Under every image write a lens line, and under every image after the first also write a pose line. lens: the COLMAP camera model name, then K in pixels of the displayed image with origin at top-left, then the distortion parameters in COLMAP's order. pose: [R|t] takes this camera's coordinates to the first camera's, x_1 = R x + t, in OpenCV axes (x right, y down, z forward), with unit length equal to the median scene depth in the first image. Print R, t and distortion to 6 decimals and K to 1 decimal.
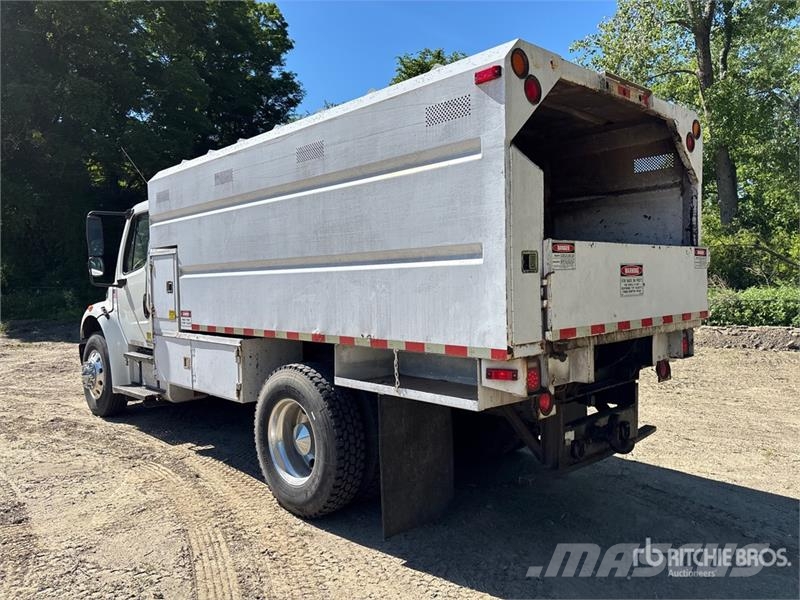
lens RADIAL K [[602.1, 0, 396.1], [0, 602.1, 300.8], [0, 0, 1]] dist [0.051851, -0.059969]
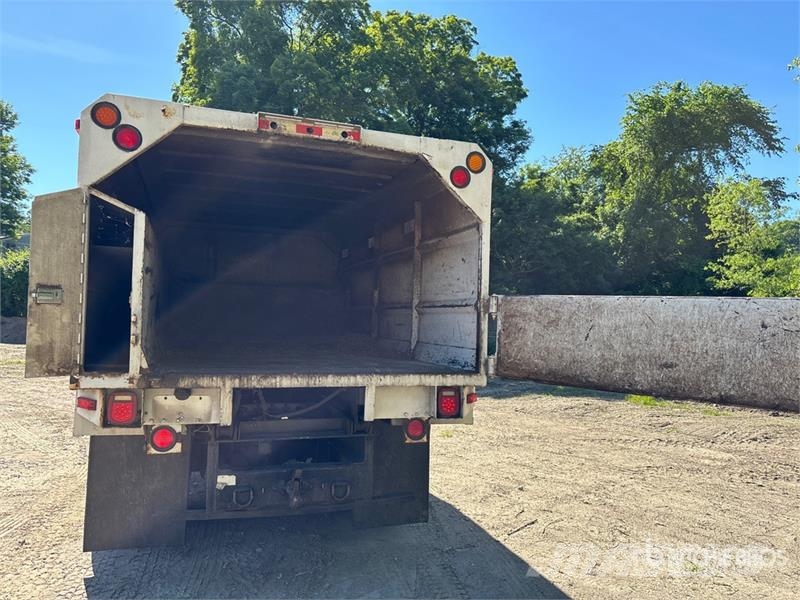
lens RADIAL K [[602.1, 0, 396.1], [0, 602.1, 300.8], [0, 0, 1]] dist [0.051851, -0.059969]
pose [[0.911581, 0.033512, -0.409752, 0.513520], [-0.063069, 0.996274, -0.058829, -0.013401], [0.406254, 0.079470, 0.910298, 0.111090]]
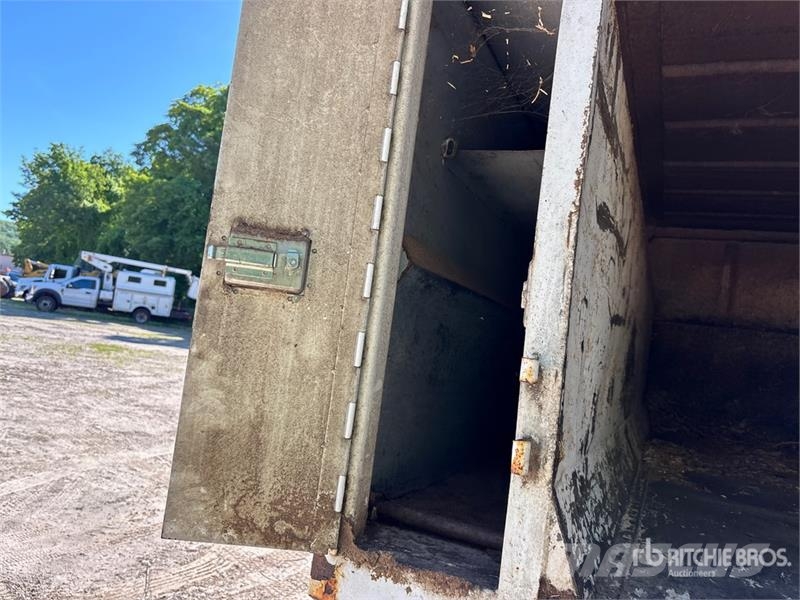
lens RADIAL K [[605.6, 0, 400.0], [0, 605.6, 300.0], [0, 0, 1]] dist [0.043683, -0.064437]
pose [[0.396732, 0.012917, -0.917843, 0.215017], [-0.175415, 0.982541, -0.061995, -0.016280], [0.901018, 0.185599, 0.392071, 0.403961]]
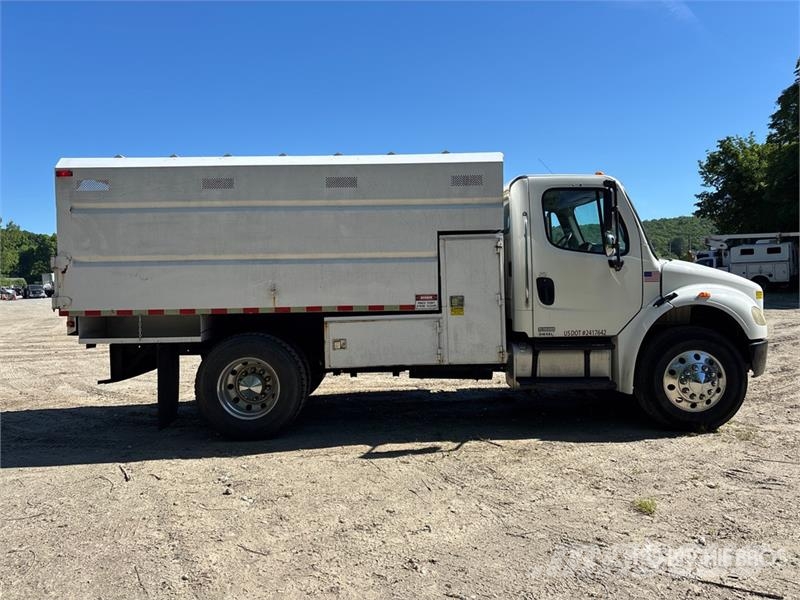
lens RADIAL K [[602.1, 0, 396.1], [0, 602.1, 300.8], [0, 0, 1]] dist [0.051851, -0.059969]
pose [[-0.682135, 0.053553, -0.729263, 0.685296], [0.007399, 0.997769, 0.066350, -0.056743], [0.731189, 0.039864, -0.681009, 1.712898]]
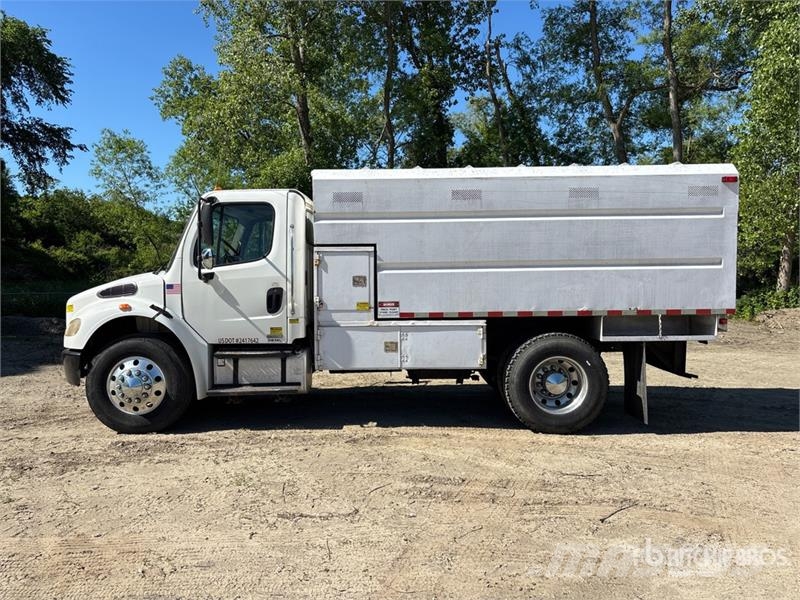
lens RADIAL K [[602.1, 0, 396.1], [0, 602.1, 300.8], [0, 0, 1]] dist [0.051851, -0.059969]
pose [[0.673332, -0.020813, 0.739047, -1.186164], [0.020081, 0.999750, 0.009859, 0.003996], [-0.739067, 0.008203, 0.673582, 0.232340]]
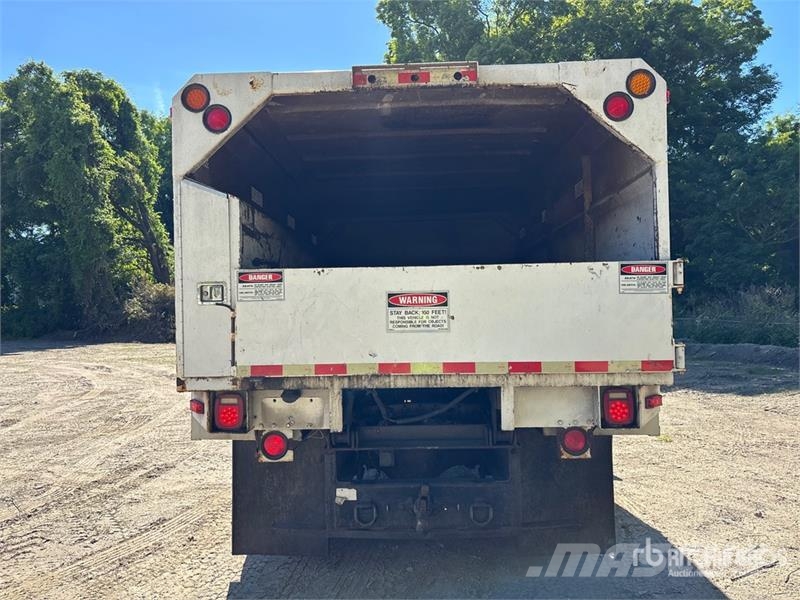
lens RADIAL K [[602.1, 0, 396.1], [0, 602.1, 300.8], [0, 0, 1]] dist [0.051851, -0.059969]
pose [[0.709839, -0.006578, -0.704334, 0.521237], [-0.022196, 0.999251, -0.031702, -0.013049], [0.704014, 0.038137, 0.709161, 0.240727]]
